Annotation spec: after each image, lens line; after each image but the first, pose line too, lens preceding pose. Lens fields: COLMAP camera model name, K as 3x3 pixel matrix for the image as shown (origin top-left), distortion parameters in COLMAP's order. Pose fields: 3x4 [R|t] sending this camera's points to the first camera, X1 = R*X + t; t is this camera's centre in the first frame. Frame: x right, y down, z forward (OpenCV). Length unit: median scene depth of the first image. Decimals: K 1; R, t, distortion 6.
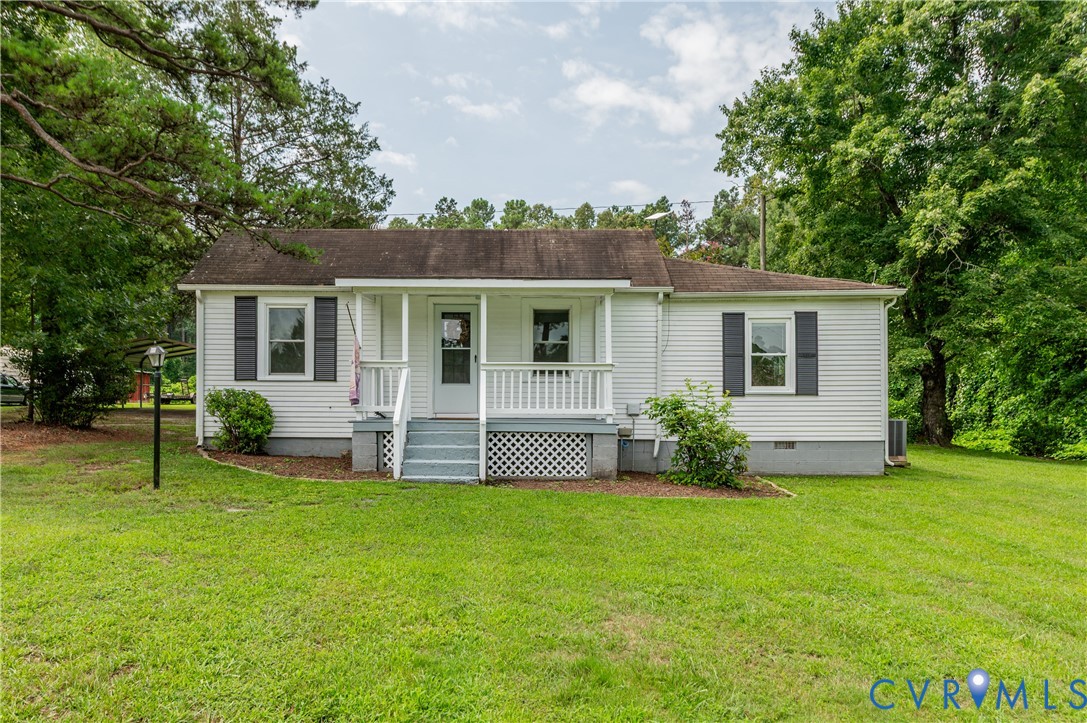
lens RADIAL K [[656.0, 0, 543.5], [0, 656.0, 361.5], [0, 0, 1]] dist [0.000840, -0.000081]
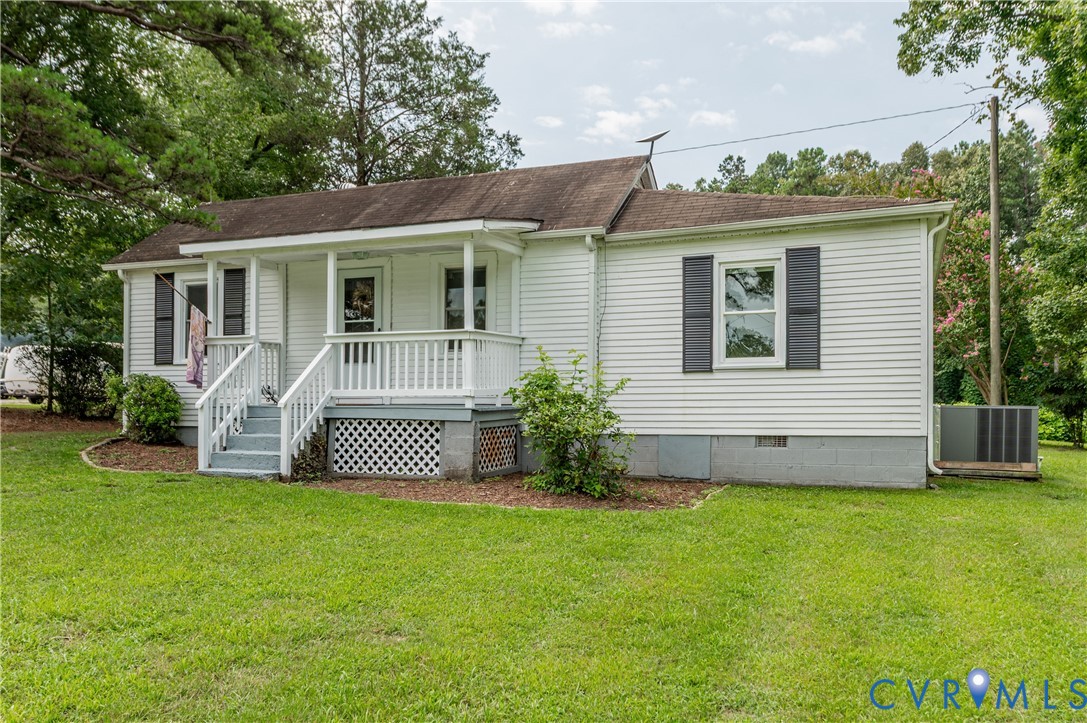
lens RADIAL K [[776.0, 0, 543.5], [0, 776.0, 361.5], [0, 0, 1]] dist [0.000002, -0.000387]
pose [[0.945256, -0.022167, -0.325576, 0.409365], [0.026597, 0.999604, 0.009163, 0.028790], [0.325244, -0.017321, 0.945471, 0.142990]]
